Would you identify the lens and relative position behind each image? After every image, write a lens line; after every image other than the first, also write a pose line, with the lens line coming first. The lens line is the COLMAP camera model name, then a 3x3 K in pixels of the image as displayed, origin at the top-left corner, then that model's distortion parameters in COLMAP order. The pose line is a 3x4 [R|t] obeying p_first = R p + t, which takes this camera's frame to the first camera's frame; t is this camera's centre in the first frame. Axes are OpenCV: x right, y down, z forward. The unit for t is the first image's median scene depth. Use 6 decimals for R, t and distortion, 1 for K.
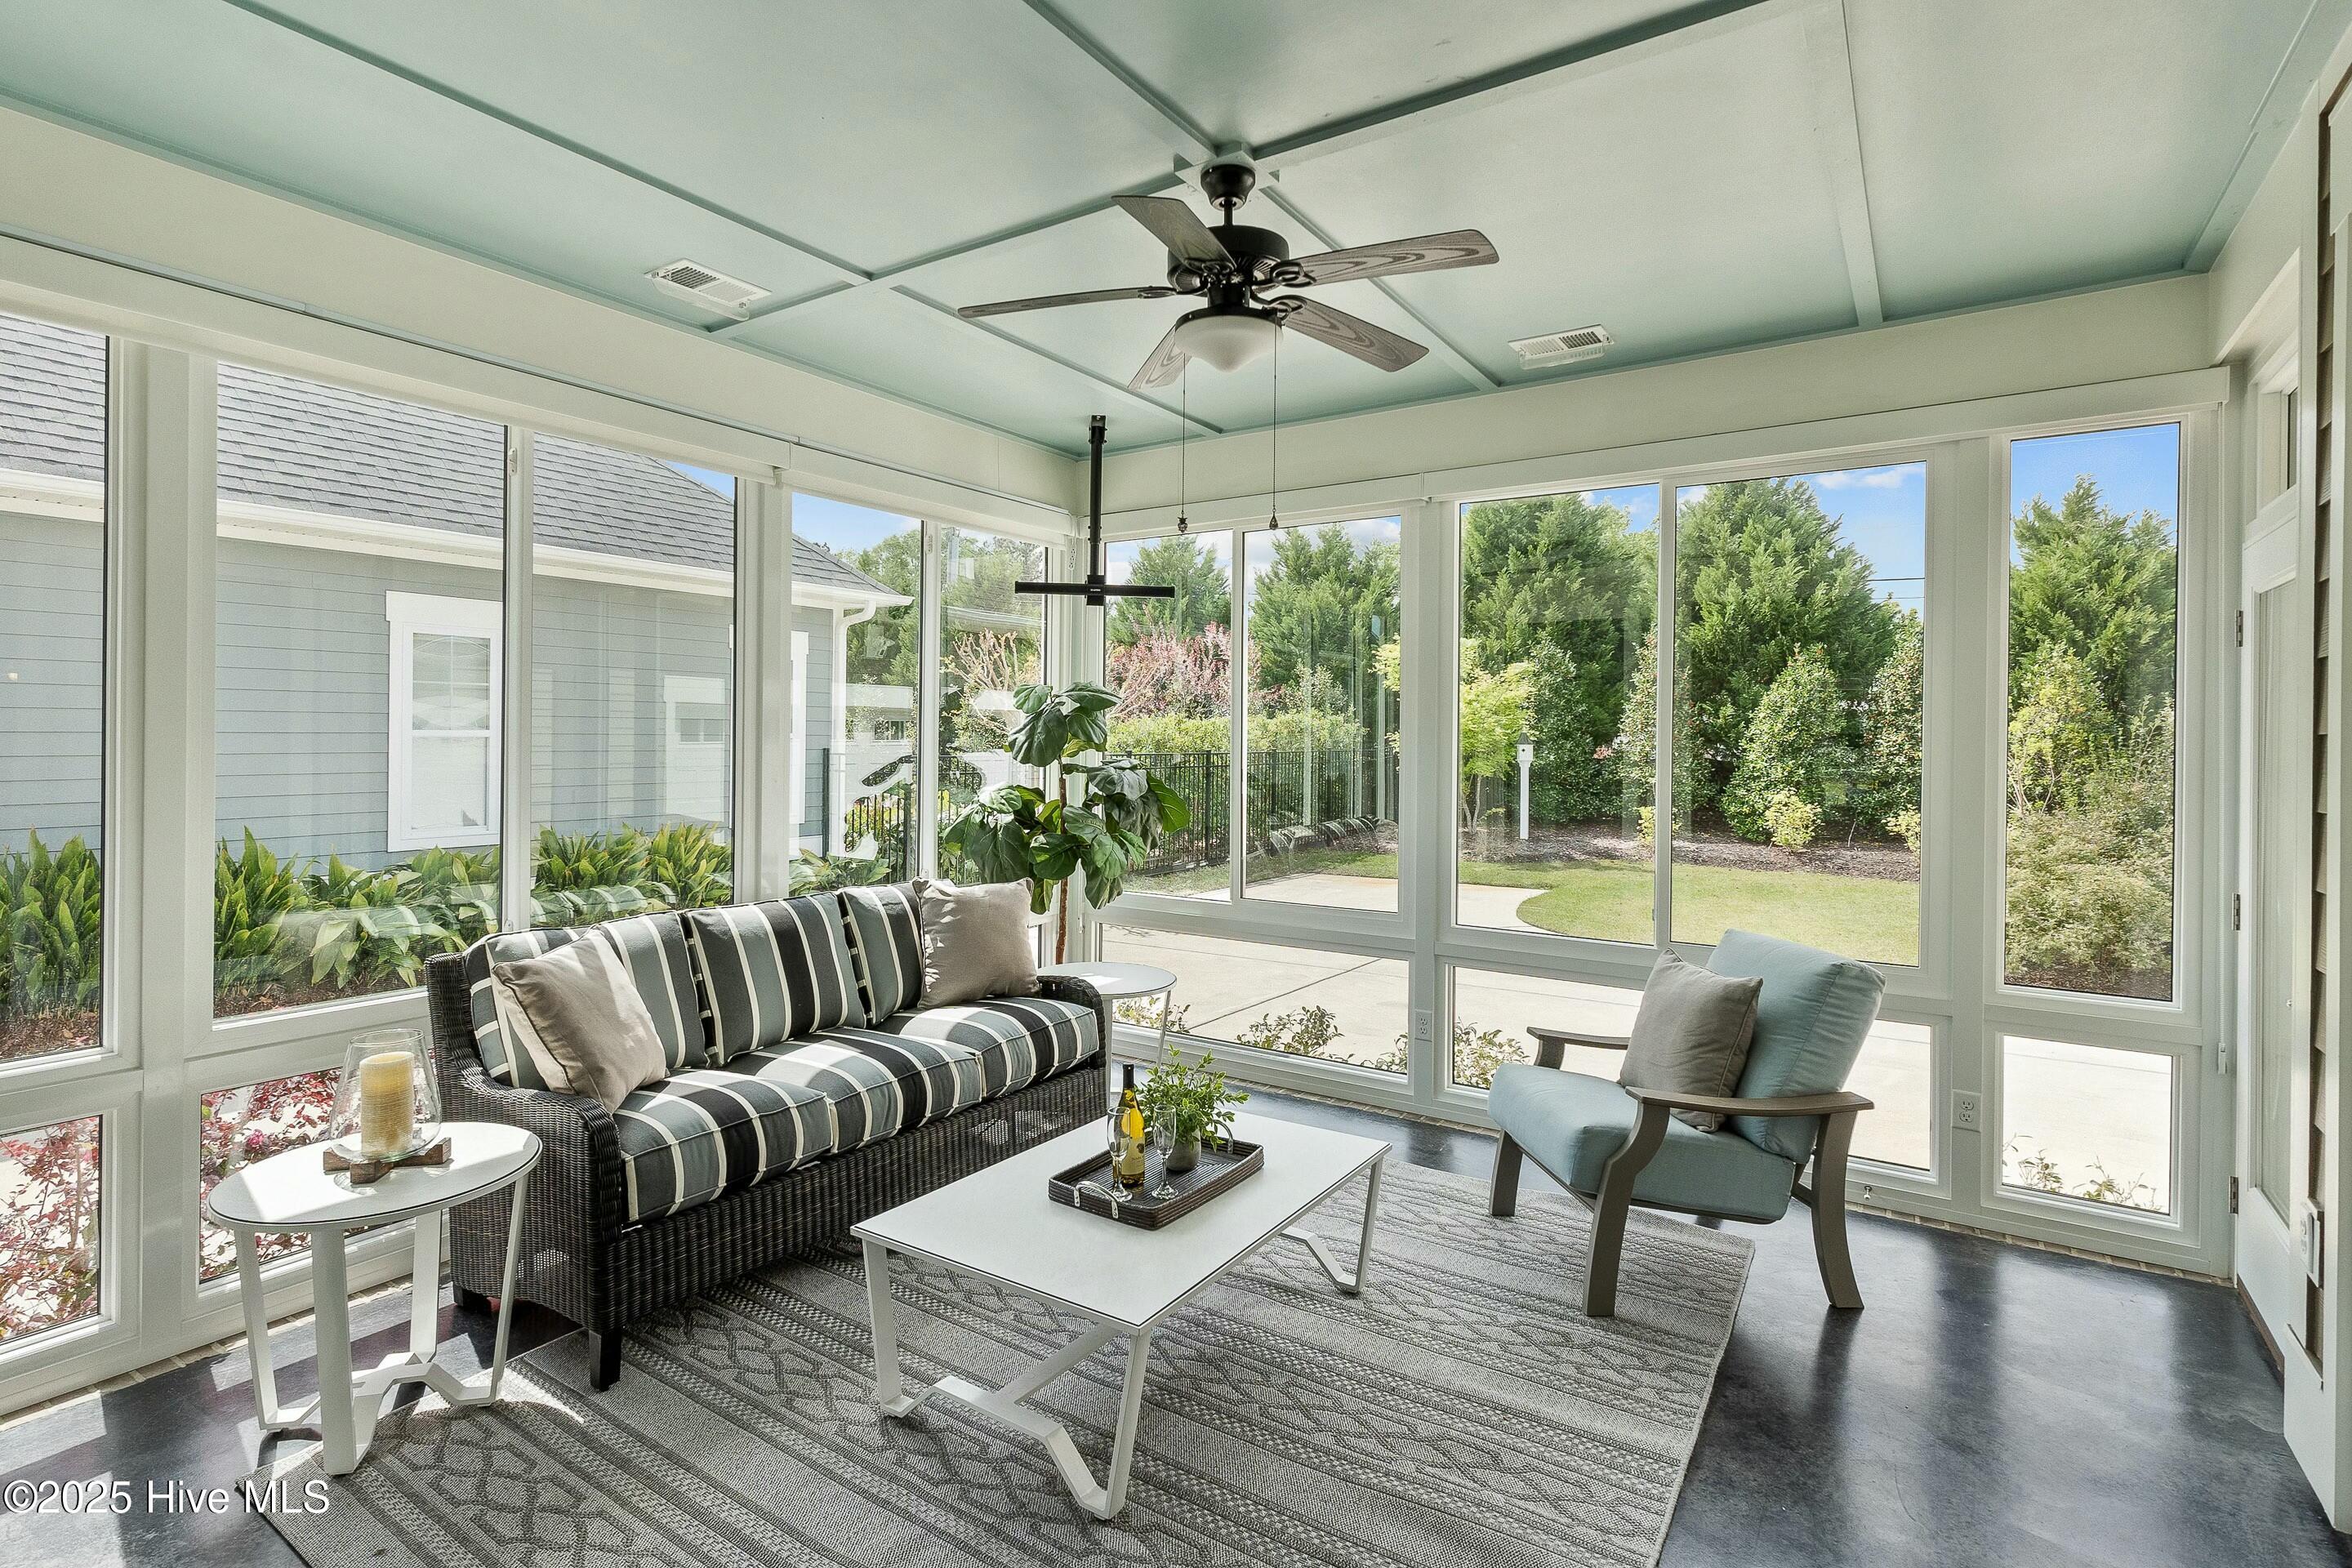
lens RADIAL K [[1146.5, 0, 1182.9], [0, 1146.5, 741.4], [0, 0, 1]] dist [0.005953, 0.001844]
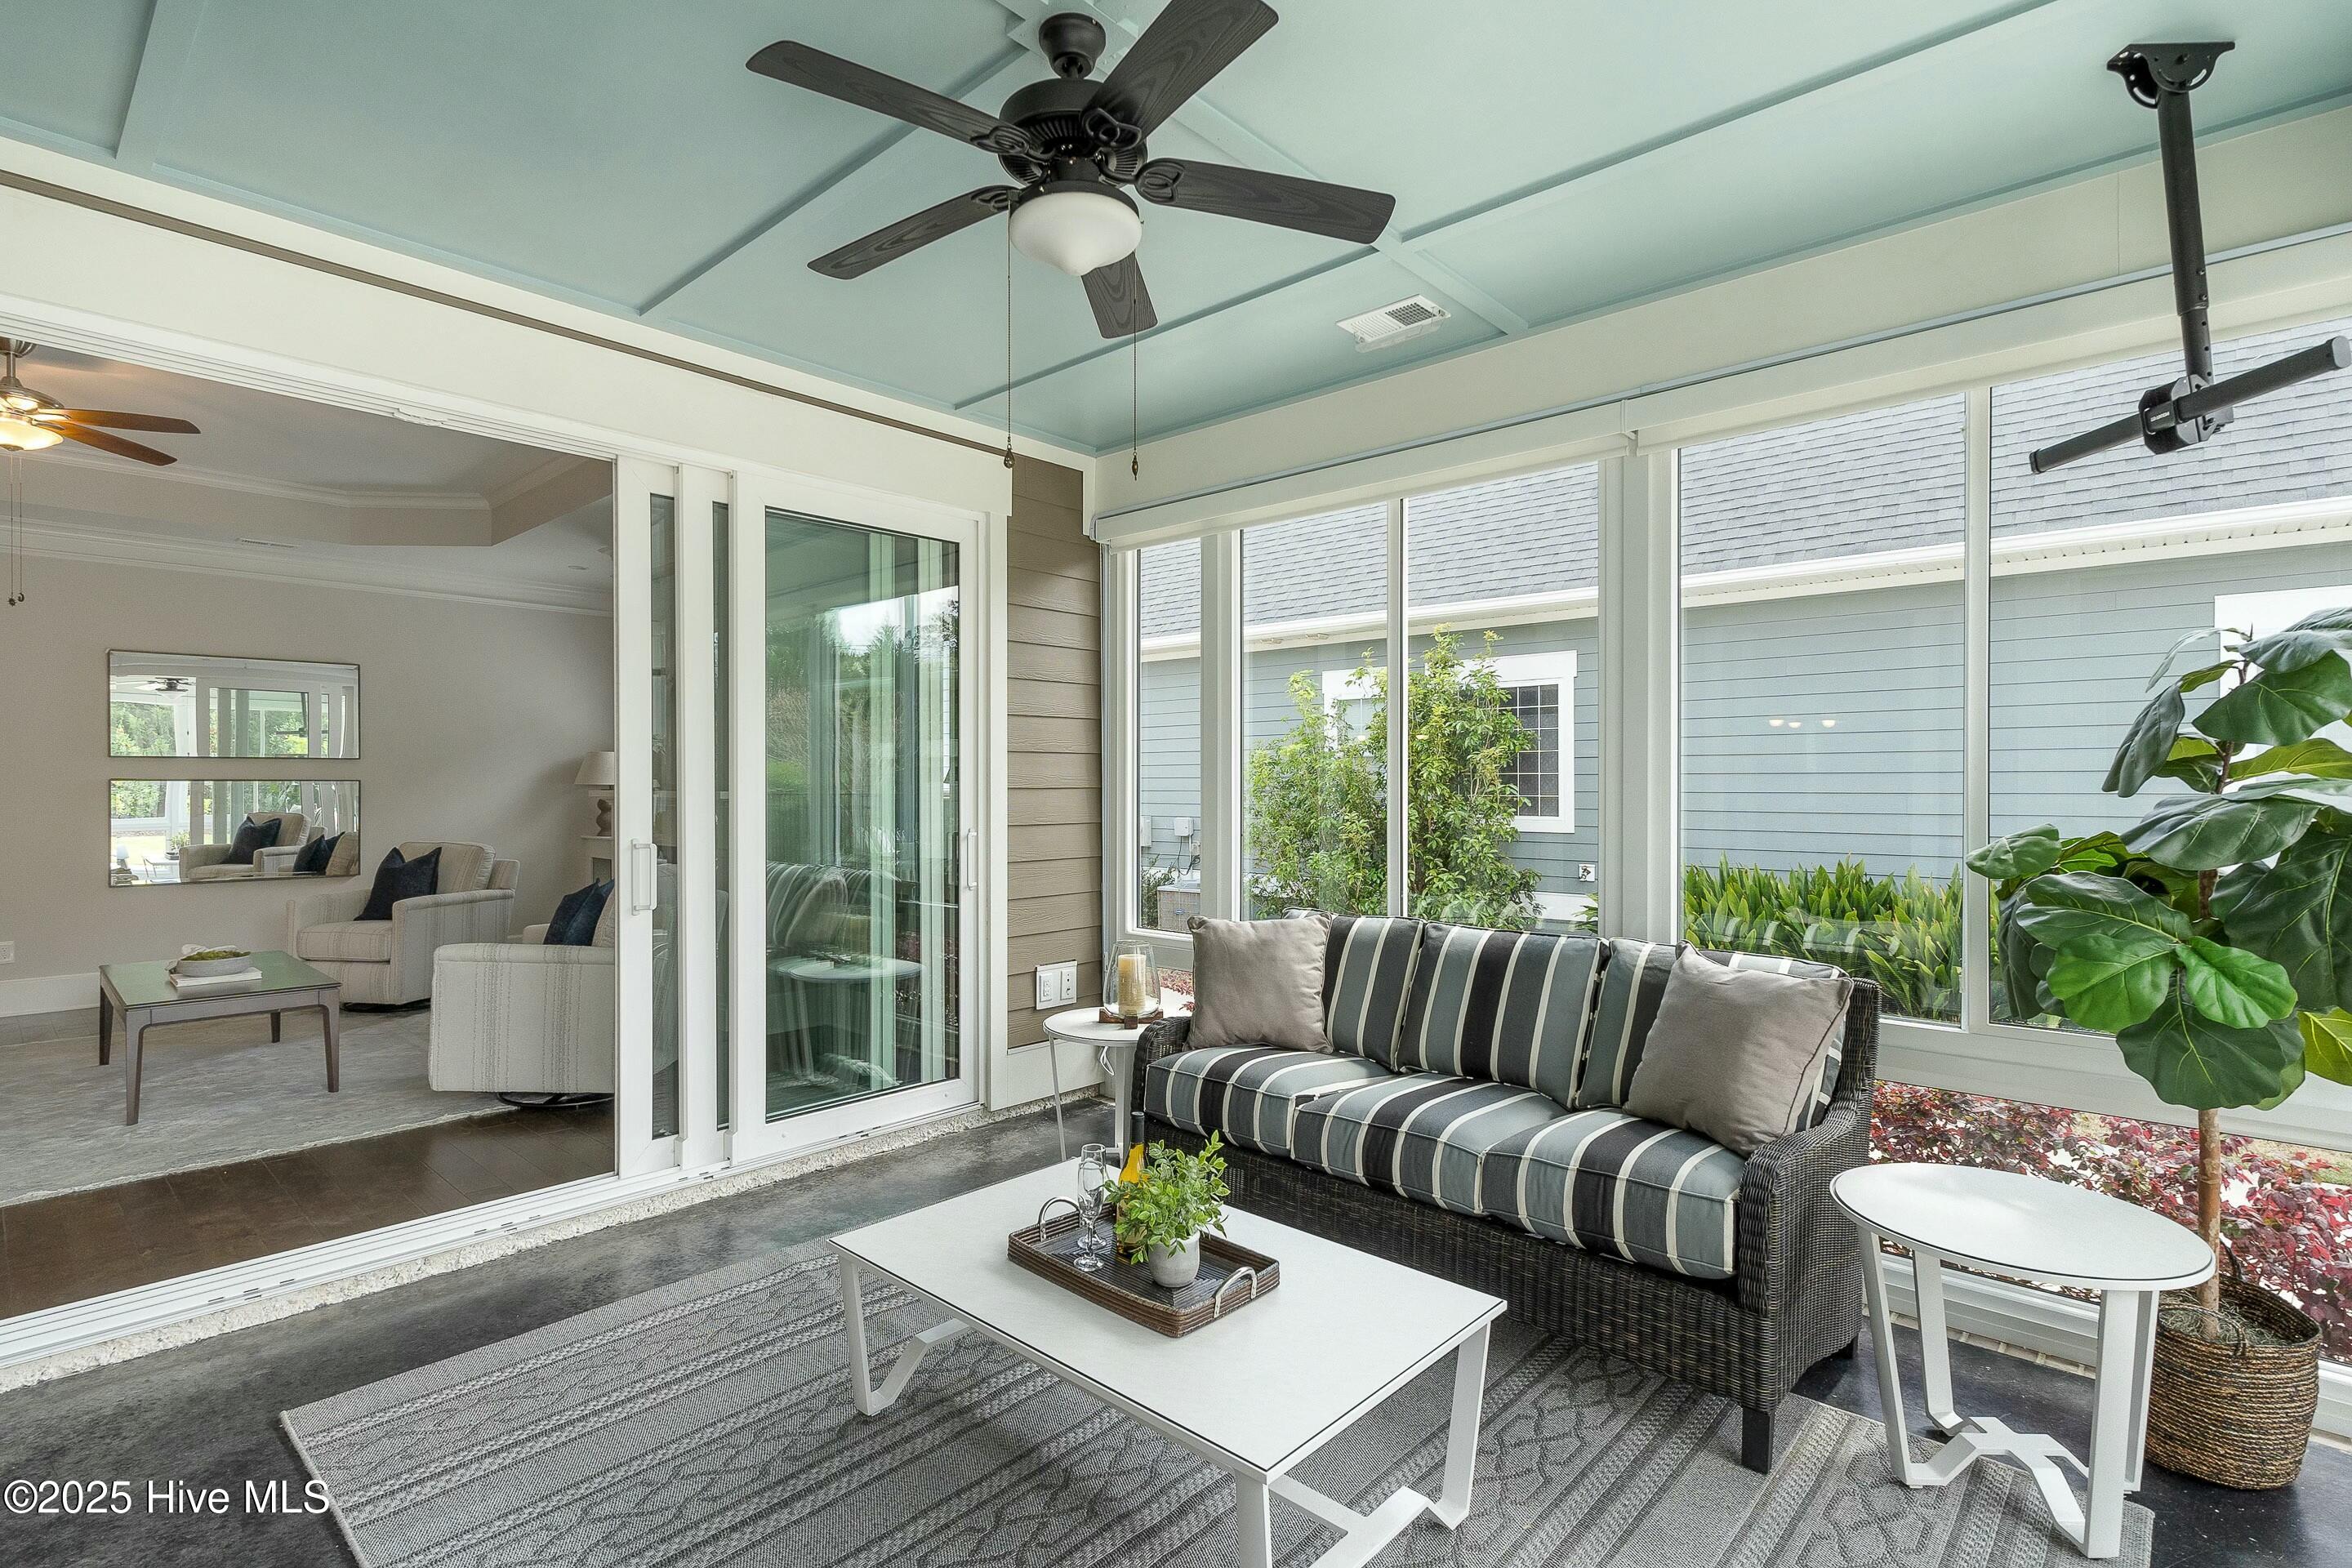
lens RADIAL K [[1146.5, 0, 1134.3], [0, 1146.5, 784.5], [0, 0, 1]] dist [0.005953, 0.001844]
pose [[-0.181006, -0.006074, -0.983463, 0.467704], [-0.003714, 0.999978, -0.005492, 0.022094], [0.983475, 0.002658, -0.181024, 0.683633]]
